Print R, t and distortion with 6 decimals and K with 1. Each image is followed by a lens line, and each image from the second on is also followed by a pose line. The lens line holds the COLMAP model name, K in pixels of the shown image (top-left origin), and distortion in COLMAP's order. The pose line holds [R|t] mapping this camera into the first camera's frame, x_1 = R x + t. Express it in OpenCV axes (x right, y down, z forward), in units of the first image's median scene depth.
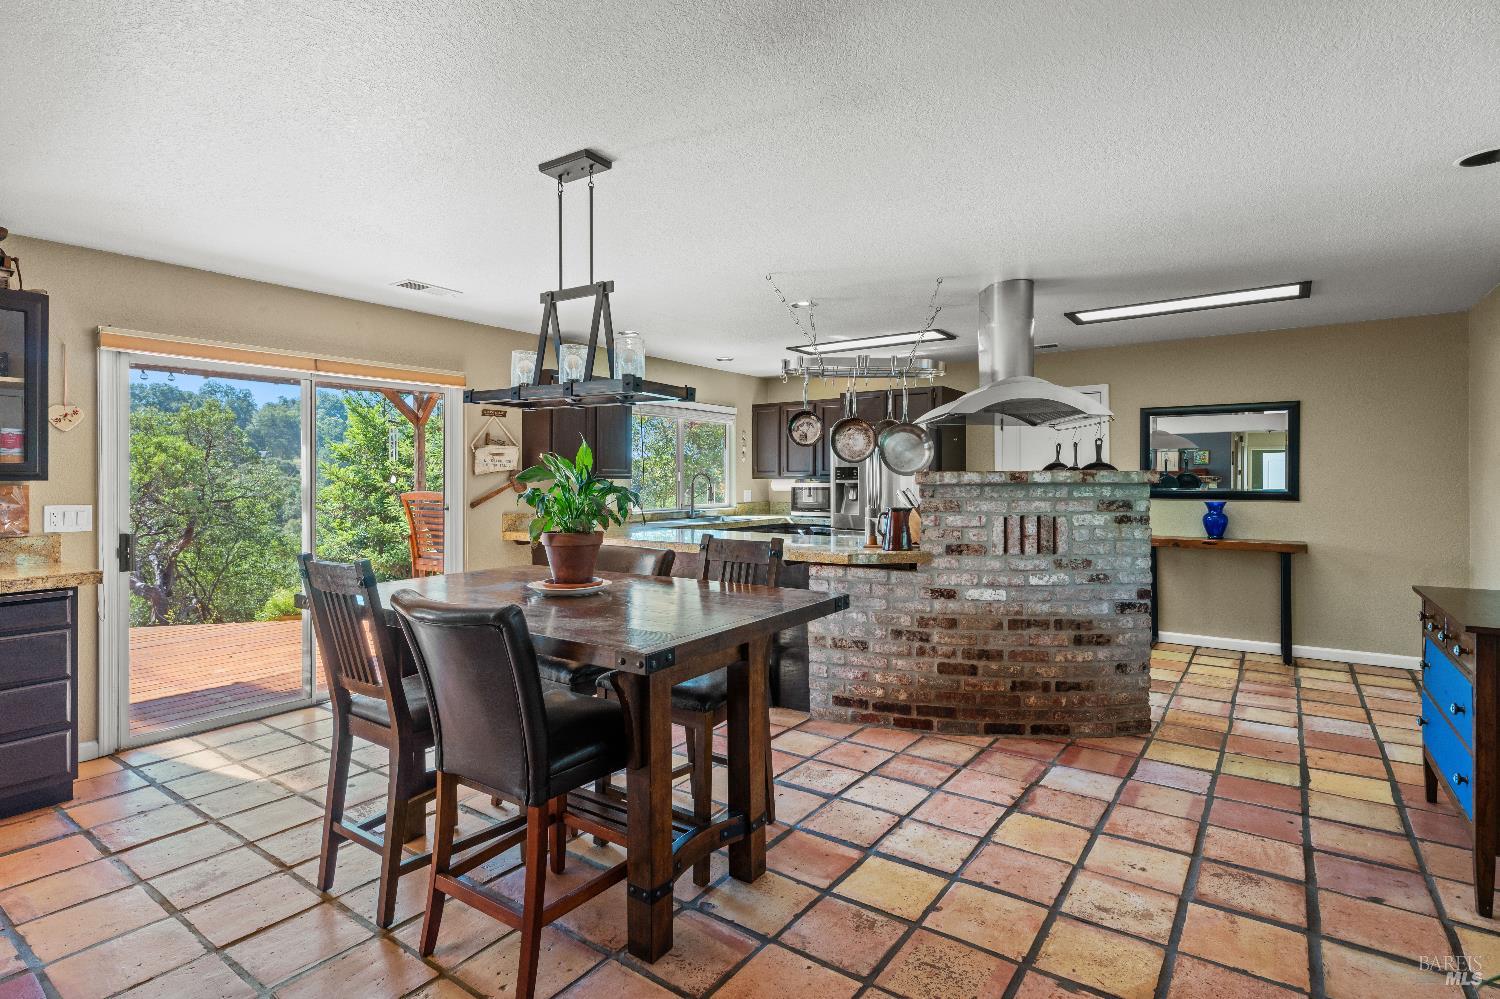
lens RADIAL K [[736.9, 0, 750.0], [0, 736.9, 499.5], [0, 0, 1]] dist [-0.005388, -0.001215]
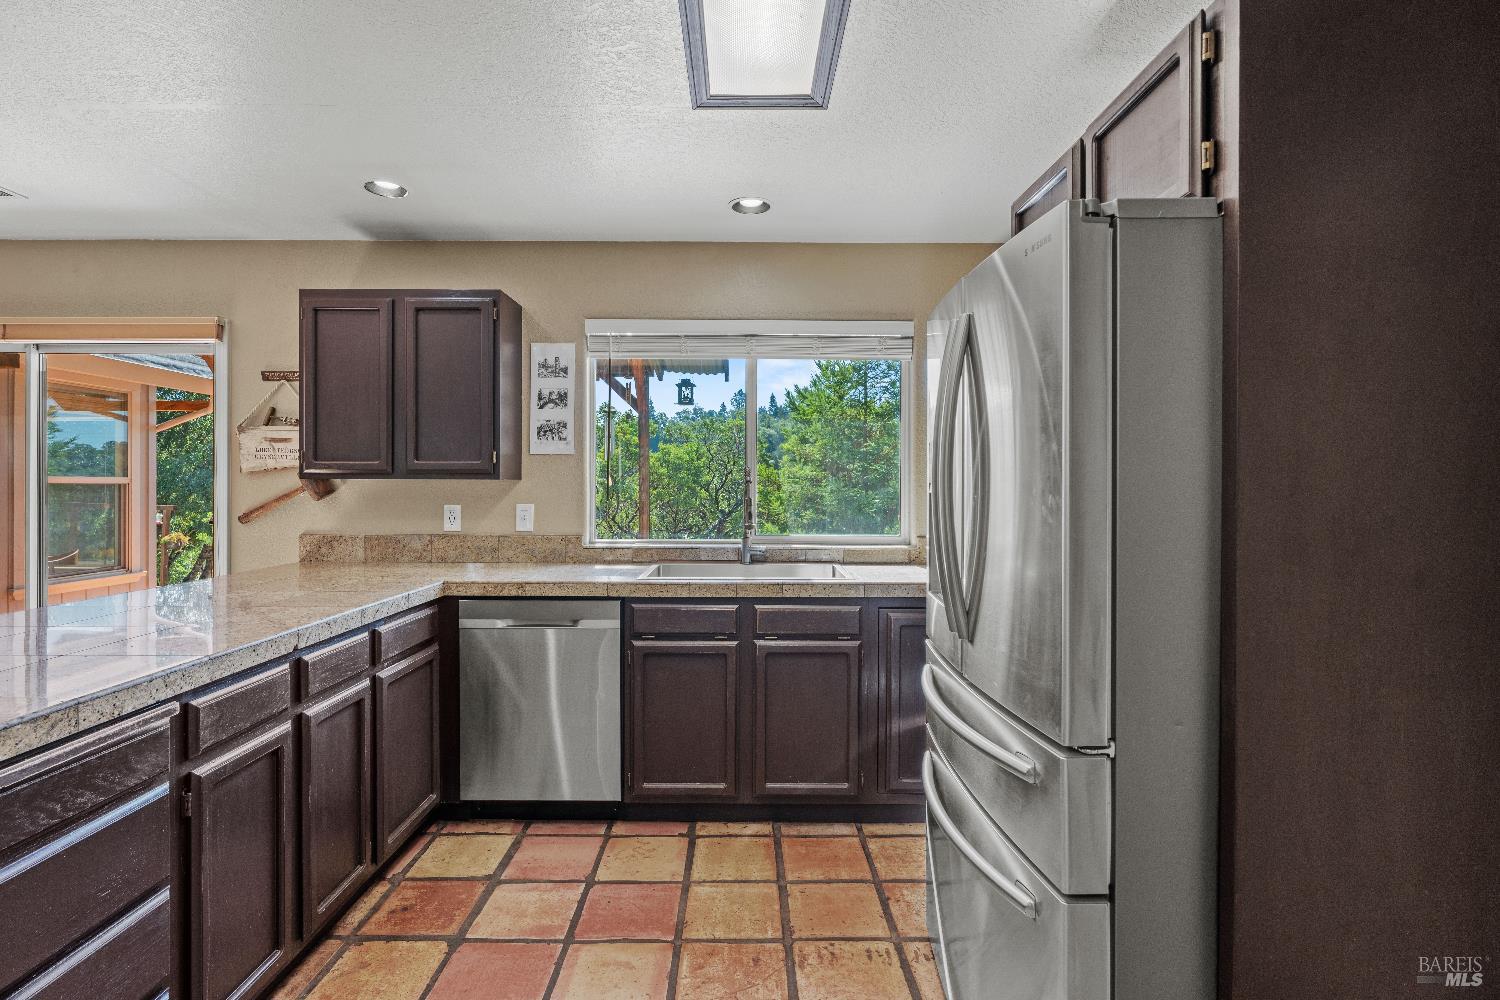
lens RADIAL K [[736.9, 0, 750.0], [0, 736.9, 500.0], [0, 0, 1]] dist [-0.005388, -0.001215]
pose [[0.593924, 0.017482, -0.804331, 0.561936], [-0.027482, 0.999621, 0.001433, -0.029763], [0.804051, 0.021254, 0.594180, 1.313415]]
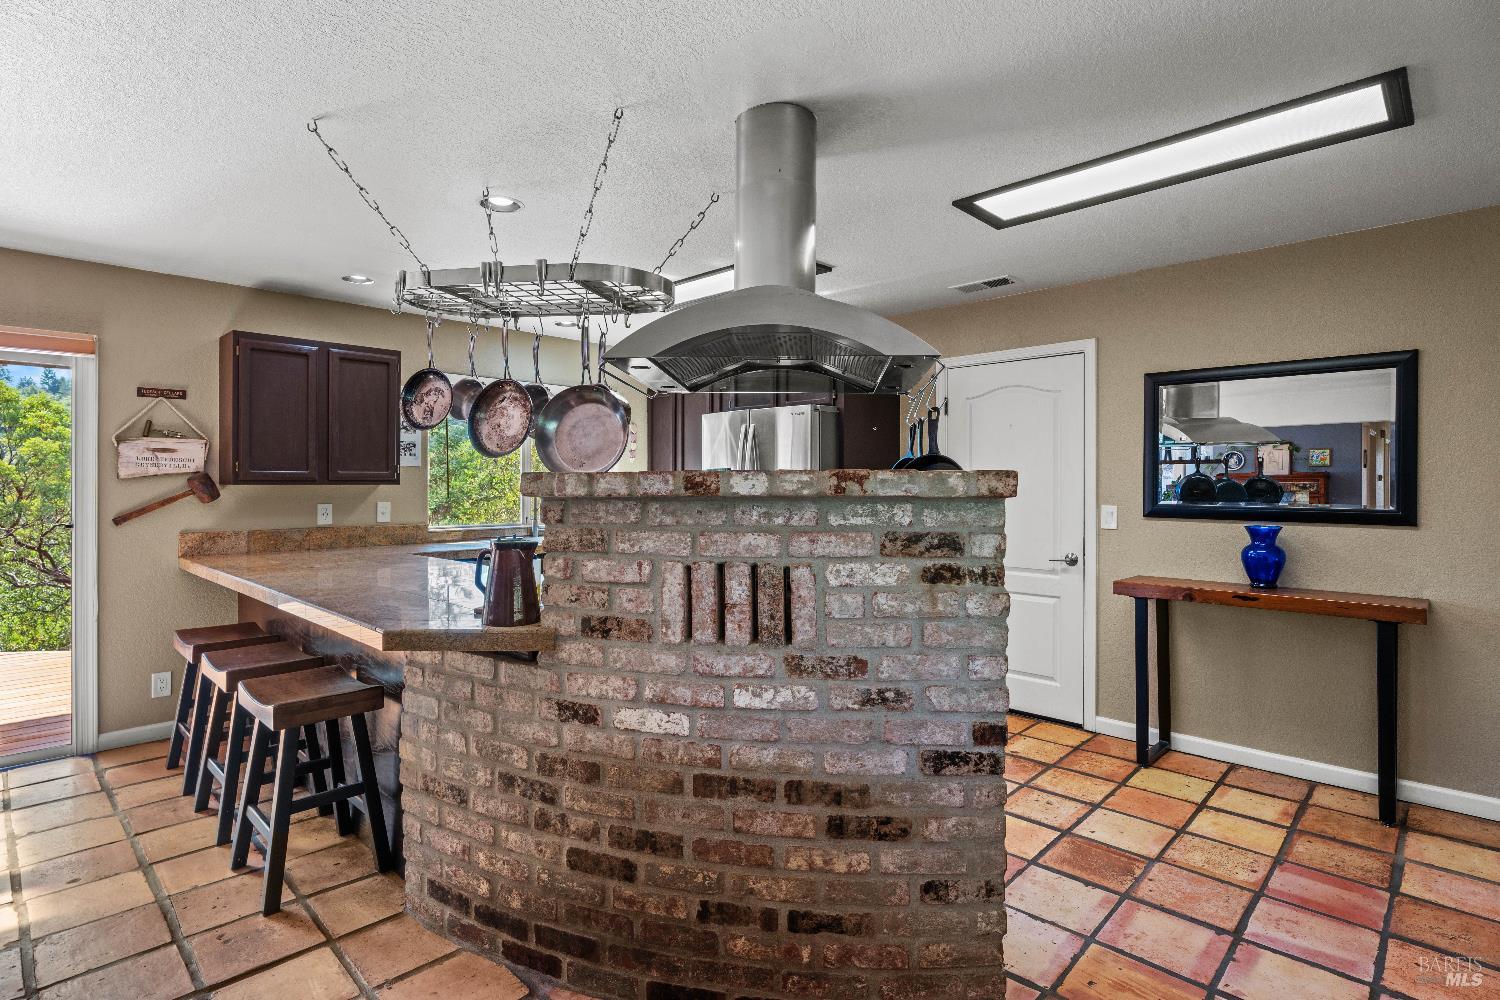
lens RADIAL K [[736.9, 0, 750.0], [0, 736.9, 500.0], [0, 0, 1]] dist [-0.005388, -0.001215]
pose [[0.989193, 0.005815, -0.146504, 0.455536], [-0.006769, 0.999959, -0.006014, -0.016719], [0.146463, 0.006940, 0.989192, 0.517024]]
